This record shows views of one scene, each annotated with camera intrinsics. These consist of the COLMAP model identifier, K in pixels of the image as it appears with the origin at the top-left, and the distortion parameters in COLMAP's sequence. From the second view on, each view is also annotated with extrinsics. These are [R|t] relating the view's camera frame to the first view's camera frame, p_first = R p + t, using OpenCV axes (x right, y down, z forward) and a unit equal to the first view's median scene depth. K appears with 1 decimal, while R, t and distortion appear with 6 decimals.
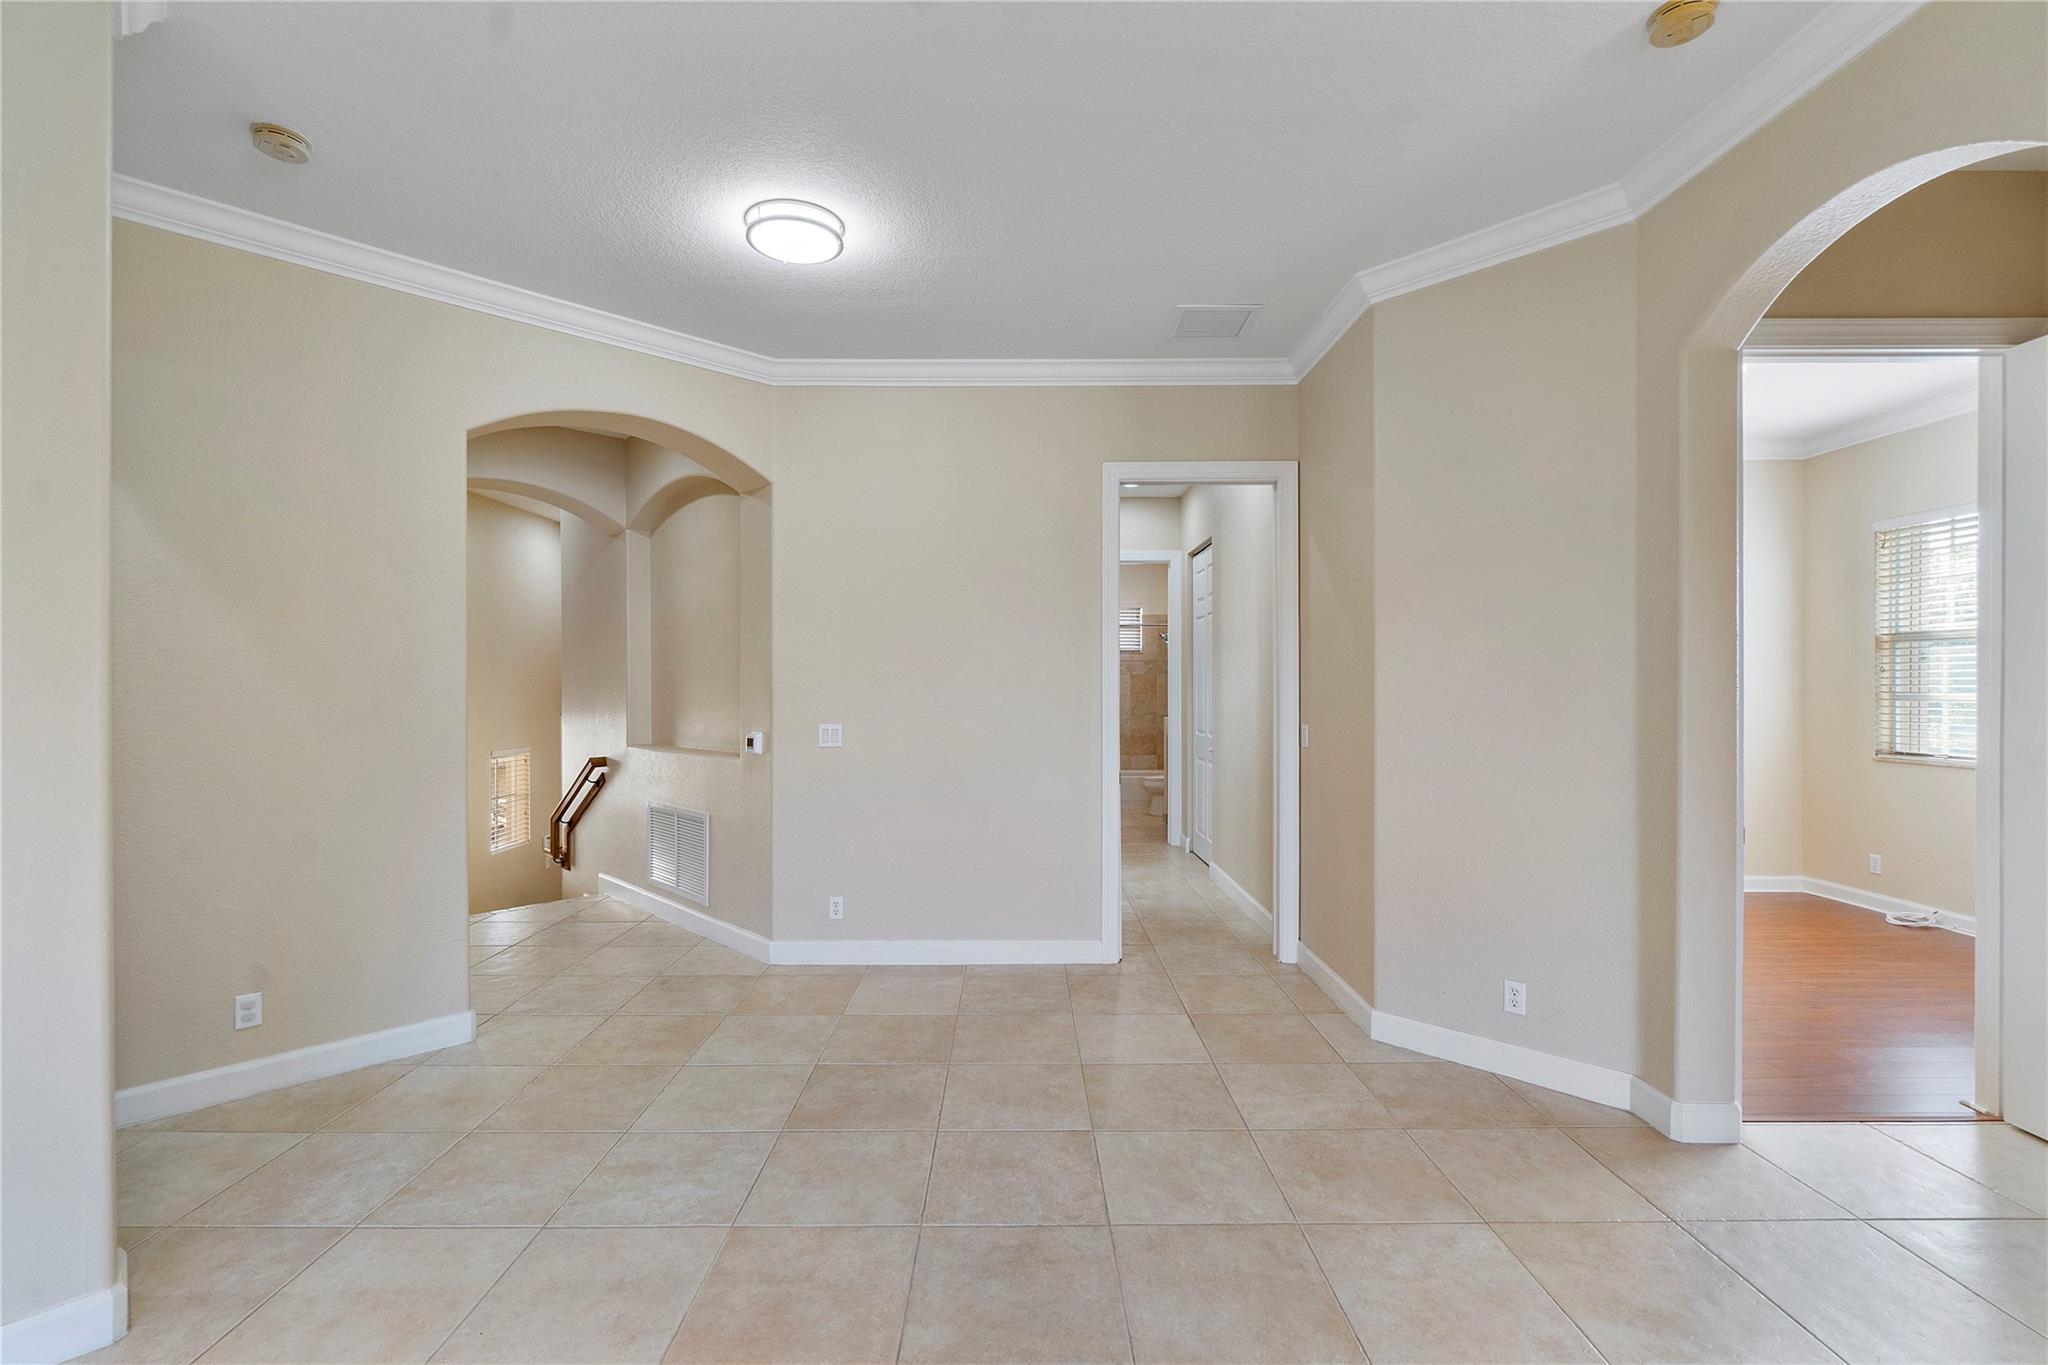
lens RADIAL K [[883.3, 0, 1017.5], [0, 883.3, 689.9], [0, 0, 1]] dist [-0.003068, -0.000663]
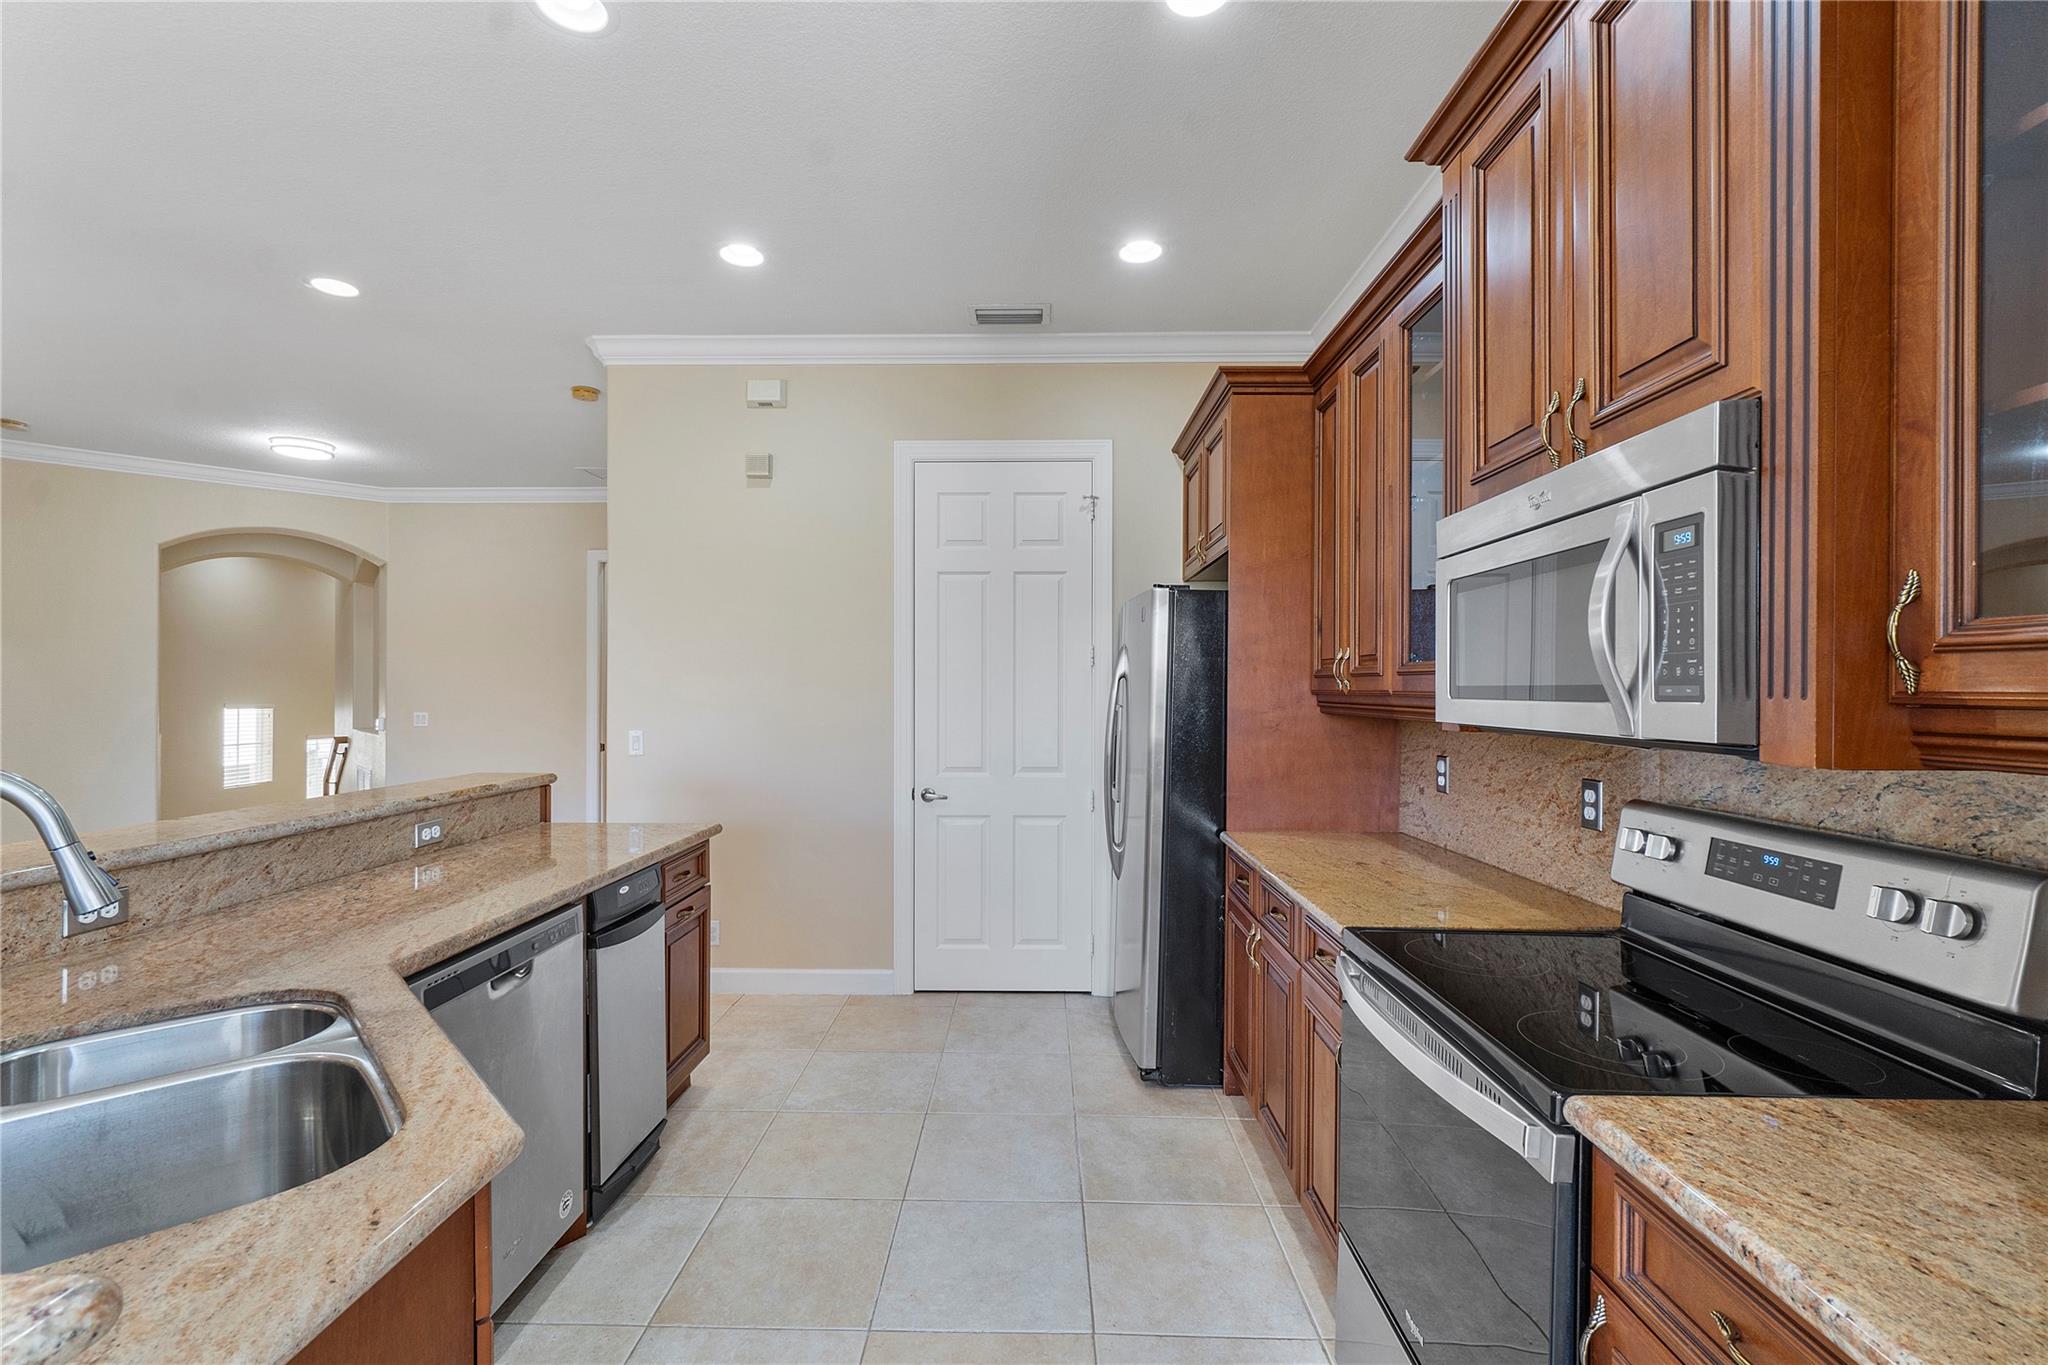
lens RADIAL K [[885.3, 0, 1024.0], [0, 885.3, 682.5], [0, 0, 1]] dist [0.000823, 0.000505]
pose [[0.999700, 0.006084, -0.023714, 0.919068], [-0.006378, 0.999904, -0.012330, -0.002820], [0.023637, 0.012478, 0.999643, -0.582570]]
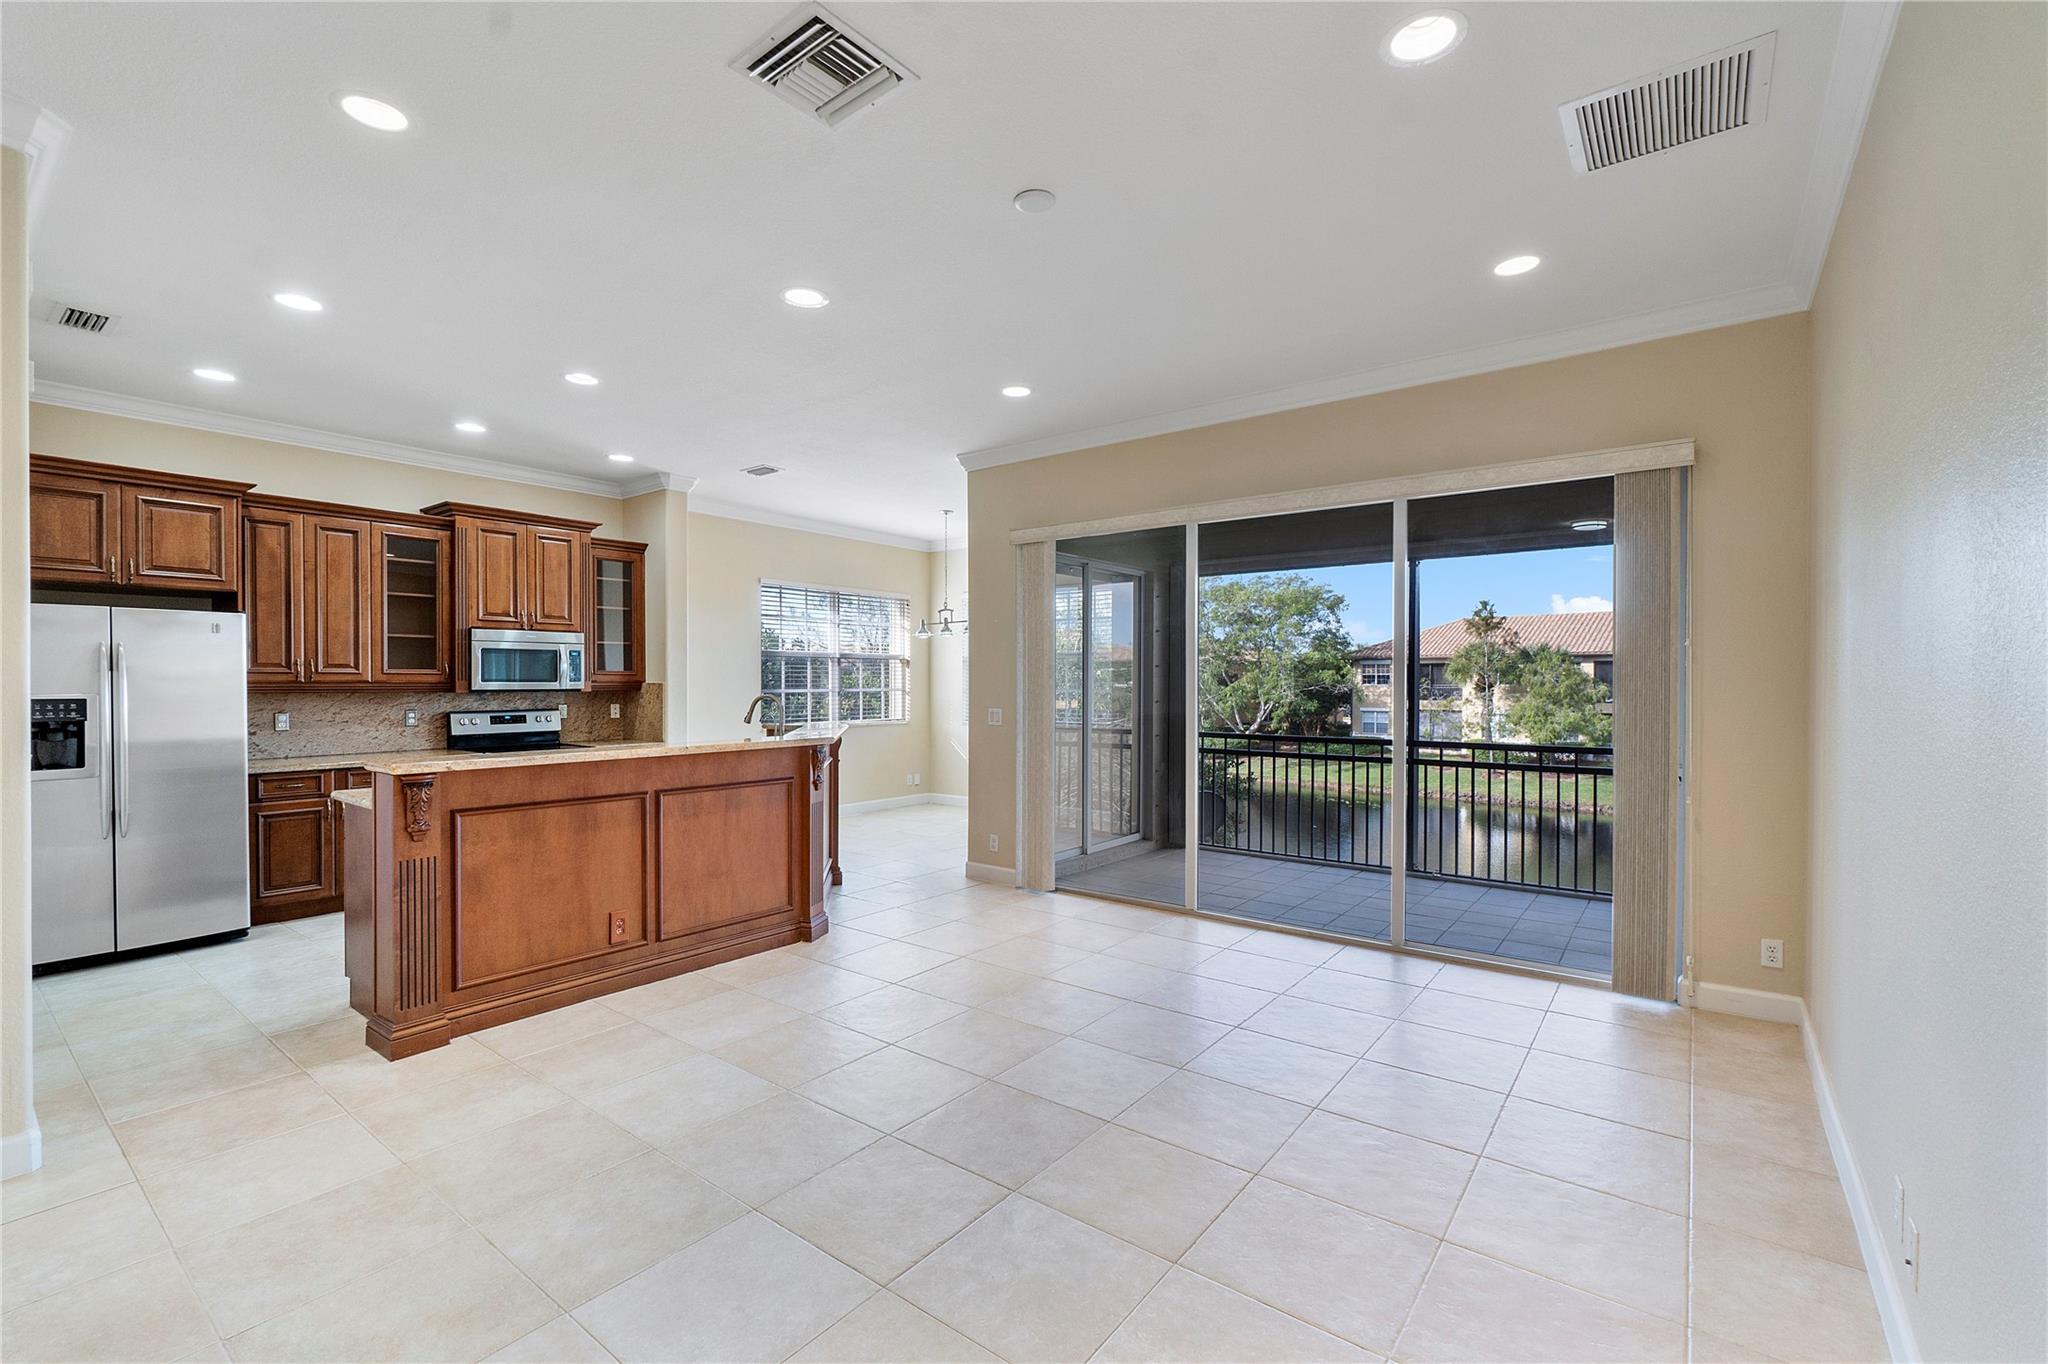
lens RADIAL K [[883.3, 0, 1017.5], [0, 883.3, 689.4], [0, 0, 1]] dist [-0.003068, -0.000663]
pose [[-0.790273, -0.001563, 0.612753, -0.397552], [0.006430, 0.999921, 0.010844, -0.000386], [-0.612721, 0.012510, -0.790200, 0.398652]]
